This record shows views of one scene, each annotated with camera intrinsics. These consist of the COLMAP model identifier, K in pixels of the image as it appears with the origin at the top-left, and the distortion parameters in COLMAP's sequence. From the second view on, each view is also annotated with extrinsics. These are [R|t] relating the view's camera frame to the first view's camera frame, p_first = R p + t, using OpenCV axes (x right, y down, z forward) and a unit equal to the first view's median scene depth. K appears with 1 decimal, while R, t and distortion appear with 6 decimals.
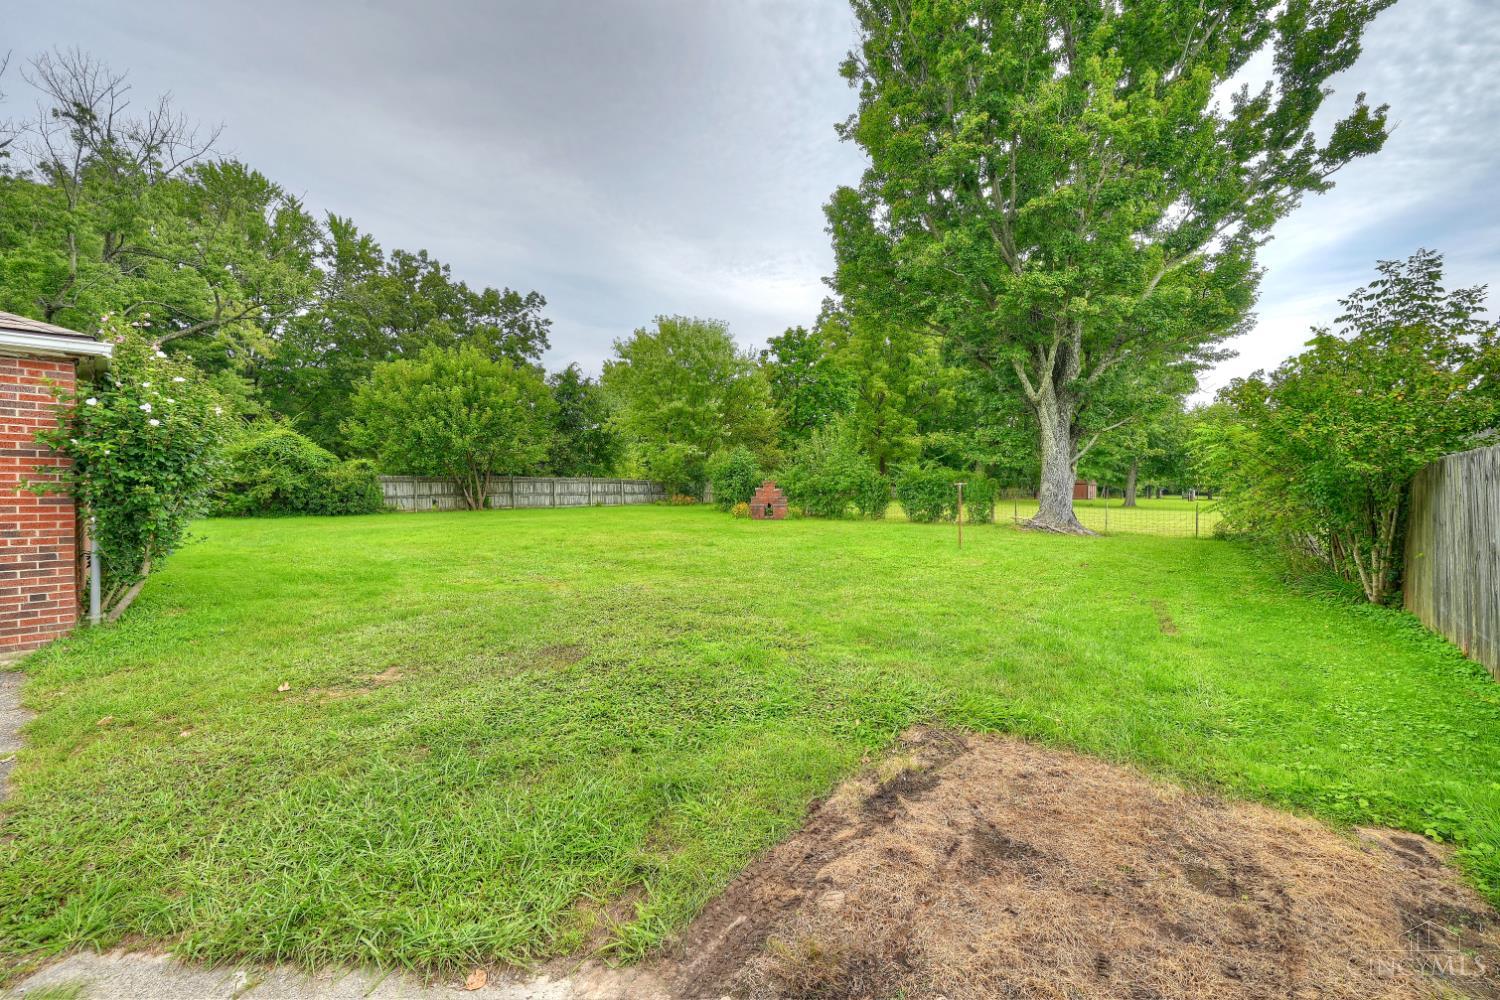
lens RADIAL K [[589.0, 0, 750.0], [0, 589.0, 500.0], [0, 0, 1]] dist [-0.001264, -0.000020]
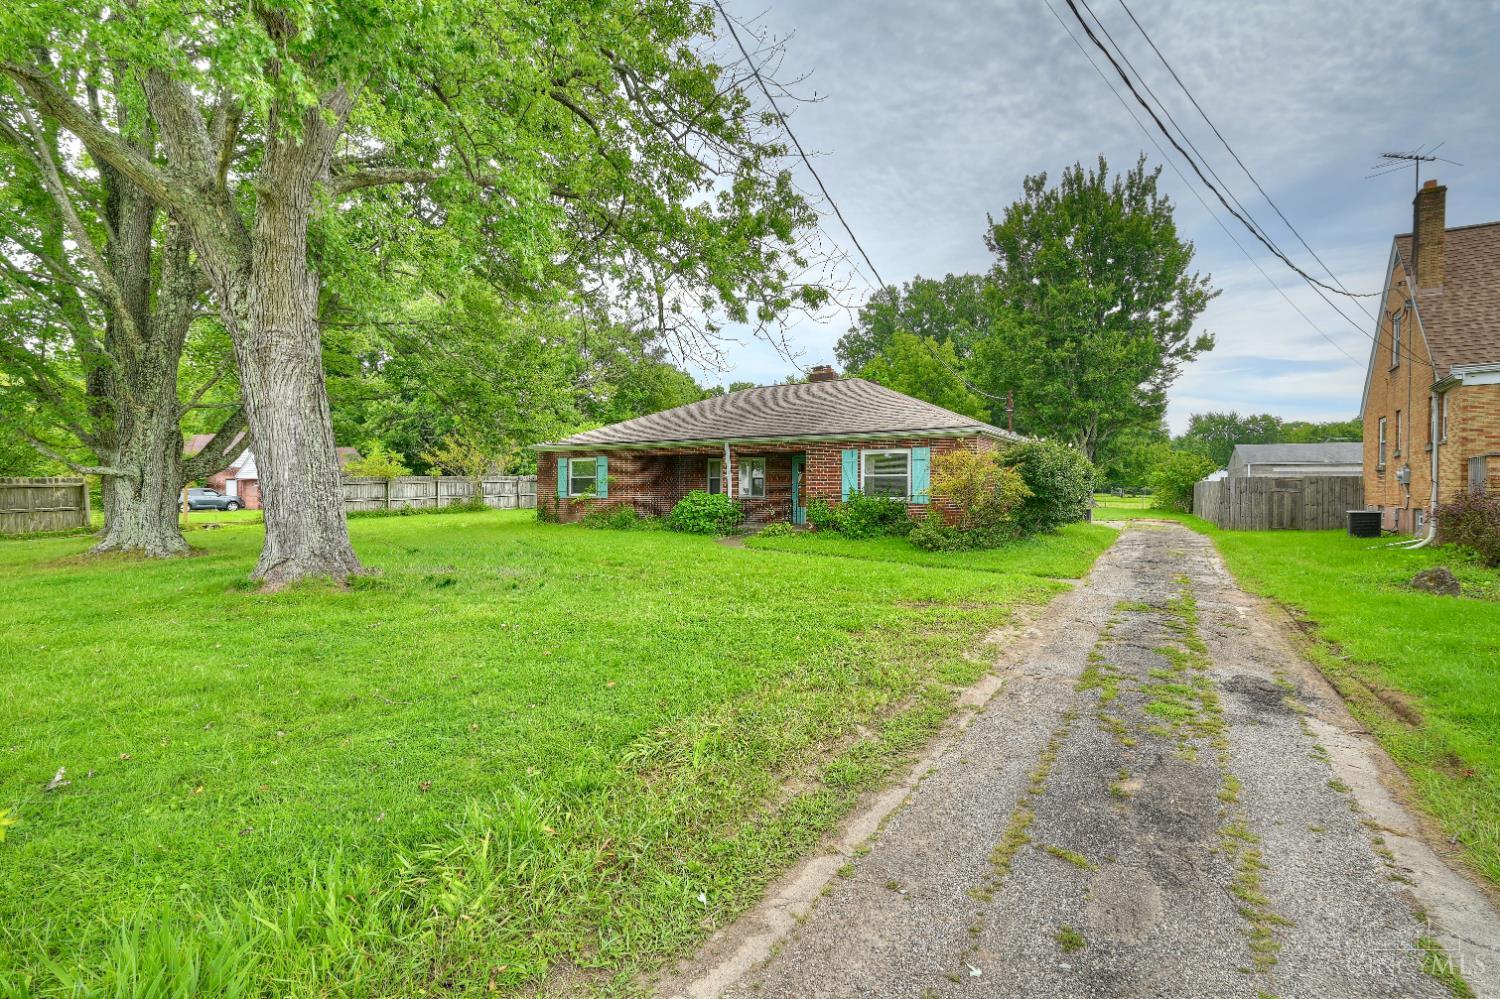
lens RADIAL K [[687.0, 0, 750.0], [0, 687.0, 499.5], [0, 0, 1]] dist [-0.000620, -0.000162]
pose [[0.987189, 0.004611, 0.159487, -1.011239], [-0.005126, 0.999983, 0.002817, 0.021361], [-0.159471, -0.003599, 0.987196, -1.197778]]
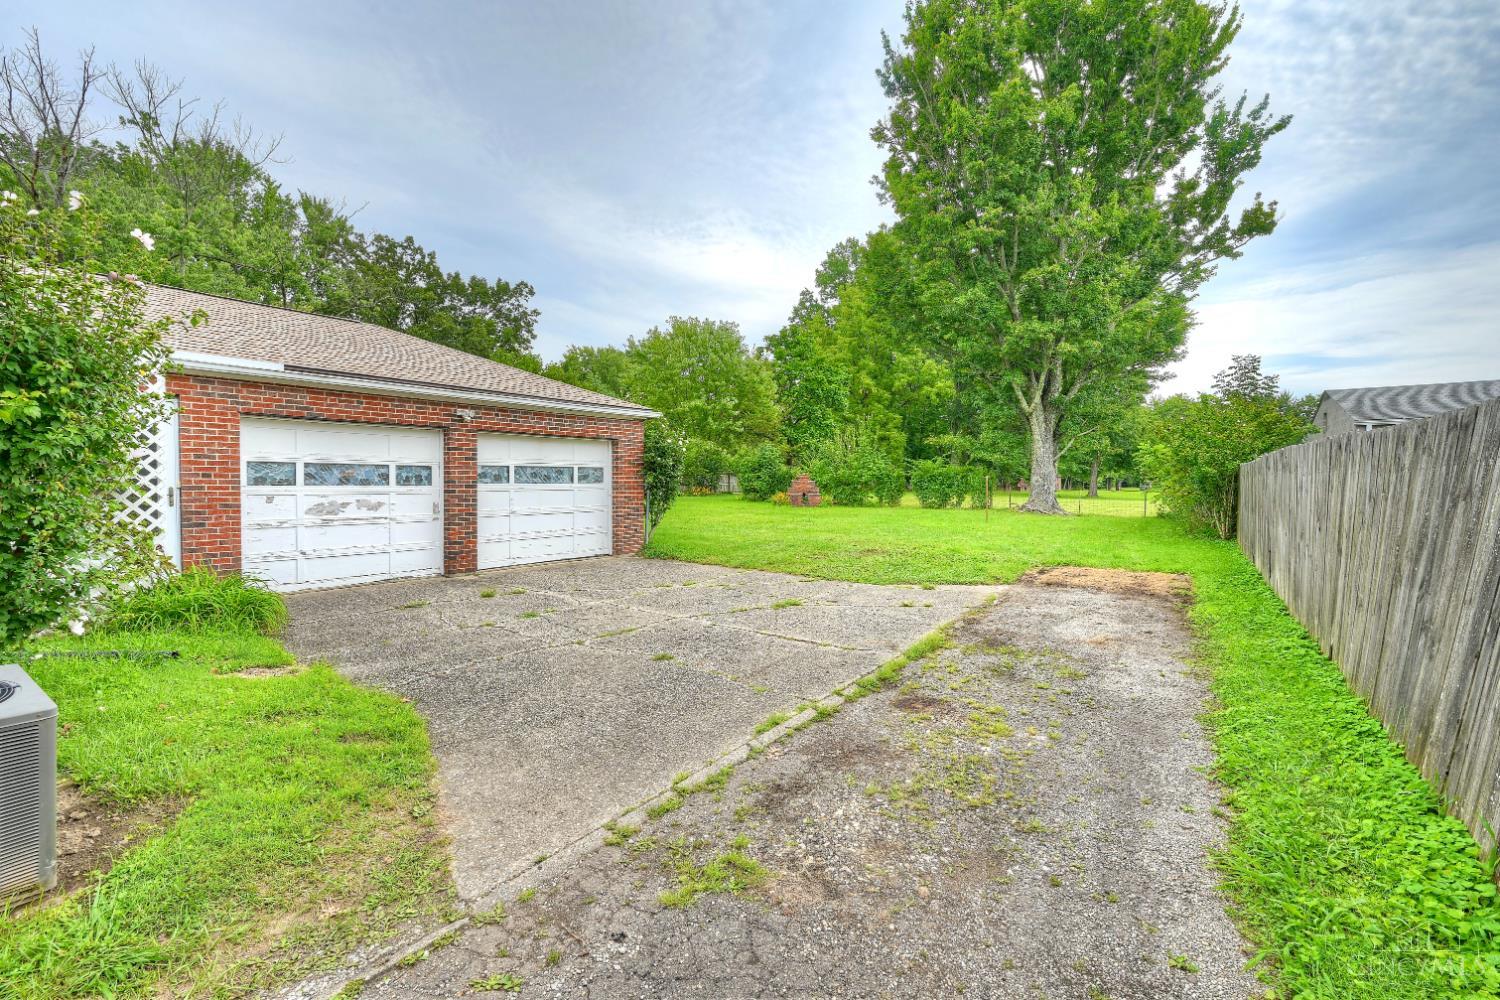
lens RADIAL K [[649.7, 0, 750.0], [0, 649.7, 500.0], [0, 0, 1]] dist [0.000475, -0.000151]
pose [[0.995778, -0.002799, 0.091754, -0.221319], [0.001845, 0.999943, 0.010480, 0.006746], [-0.091778, -0.010267, 0.995727, -0.318058]]
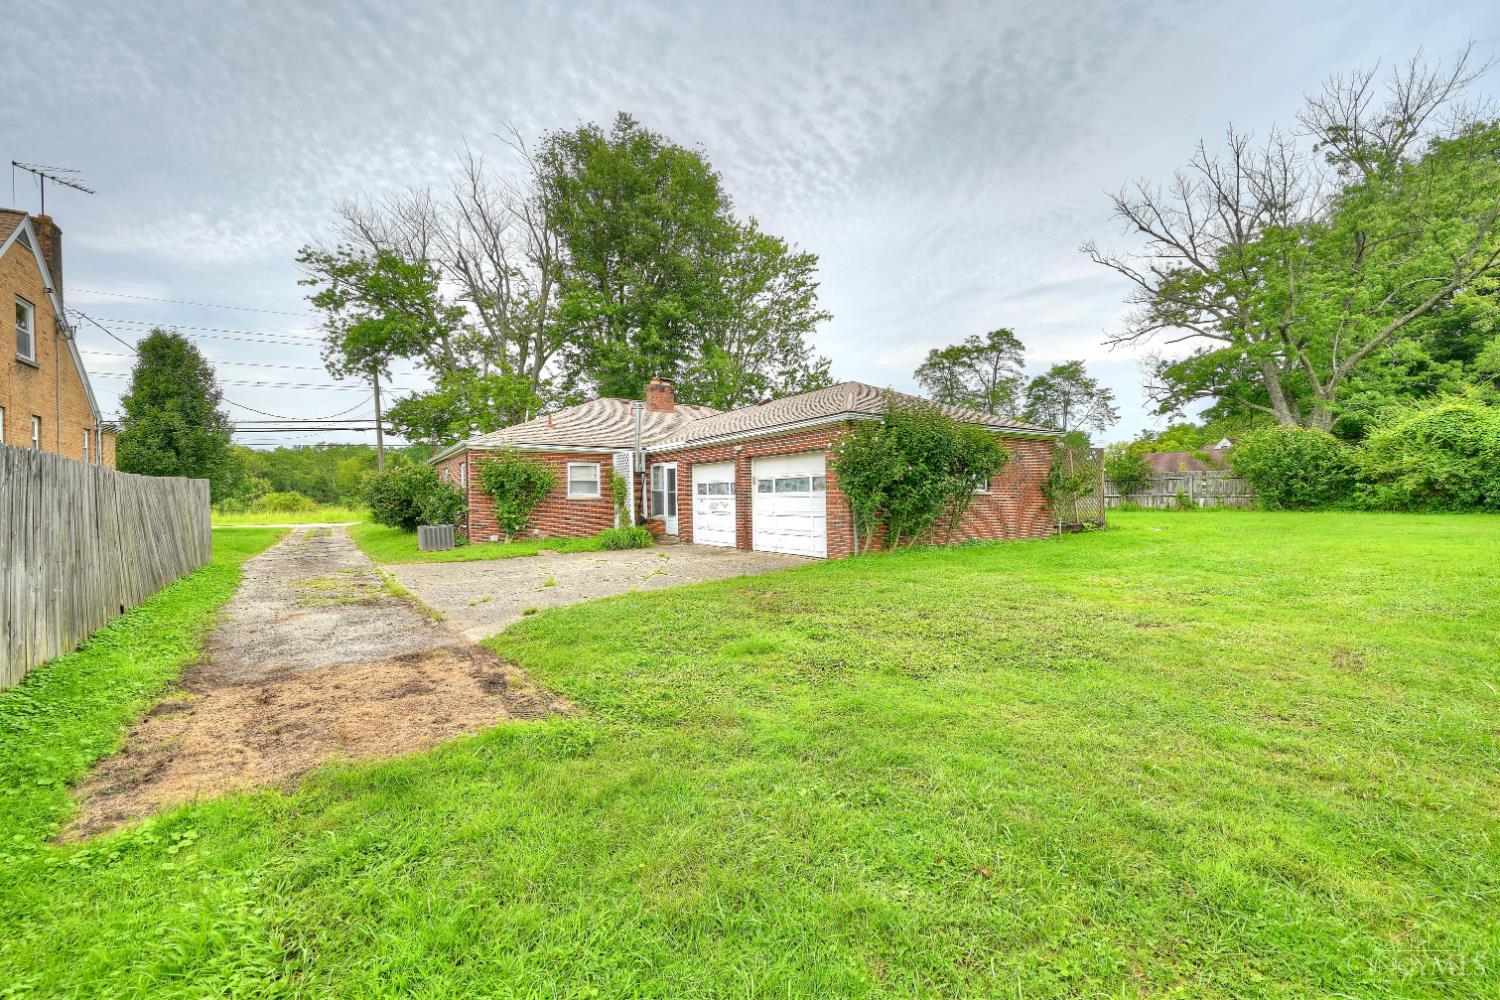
lens RADIAL K [[606.7, 0, 750.0], [0, 606.7, 500.0], [0, 0, 1]] dist [-0.001029, -0.000022]
pose [[-0.272912, 0.010049, -0.961986, 0.197595], [-0.000304, 0.999944, 0.010532, 0.001374], [0.962039, 0.003167, -0.272894, 0.259028]]
